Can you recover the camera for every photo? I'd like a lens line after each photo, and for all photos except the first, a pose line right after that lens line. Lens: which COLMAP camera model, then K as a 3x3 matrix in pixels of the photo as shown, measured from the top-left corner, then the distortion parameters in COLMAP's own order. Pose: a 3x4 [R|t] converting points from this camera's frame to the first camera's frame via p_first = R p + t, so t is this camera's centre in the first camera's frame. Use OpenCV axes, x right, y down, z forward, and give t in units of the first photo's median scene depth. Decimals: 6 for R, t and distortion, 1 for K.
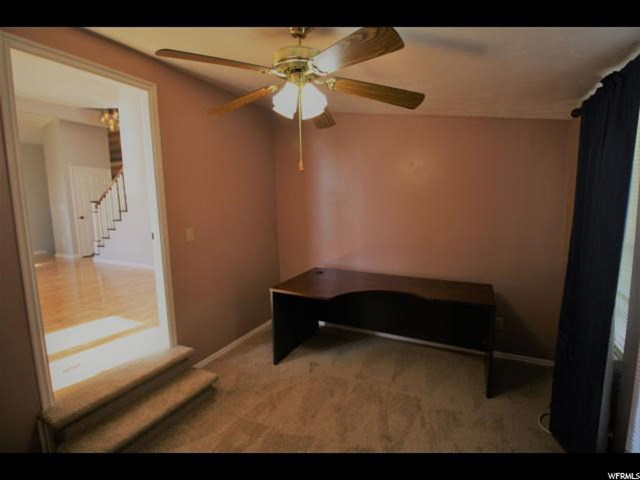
lens RADIAL K [[308.3, 0, 320.0], [0, 308.3, 240.0], [0, 0, 1]] dist [-0.001801, 0.000046]
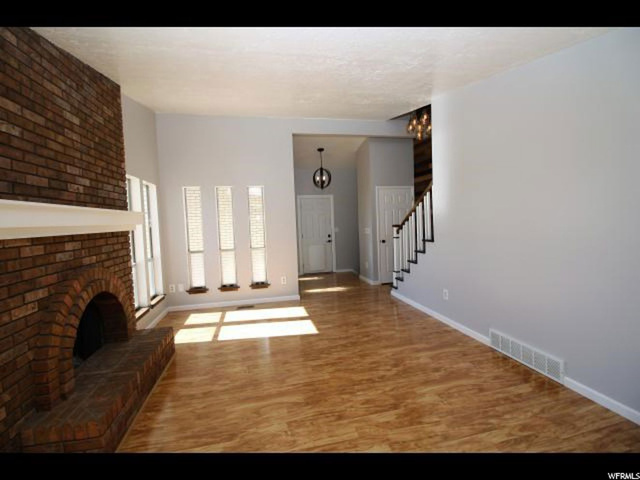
lens RADIAL K [[308.3, 0, 320.0], [0, 308.3, 240.0], [0, 0, 1]] dist [-0.001801, 0.000046]
pose [[0.650572, 0.040182, -0.758381, -0.219763], [-0.060648, 0.998159, 0.000860, -0.072353], [0.757019, 0.045435, 0.651811, 0.283553]]
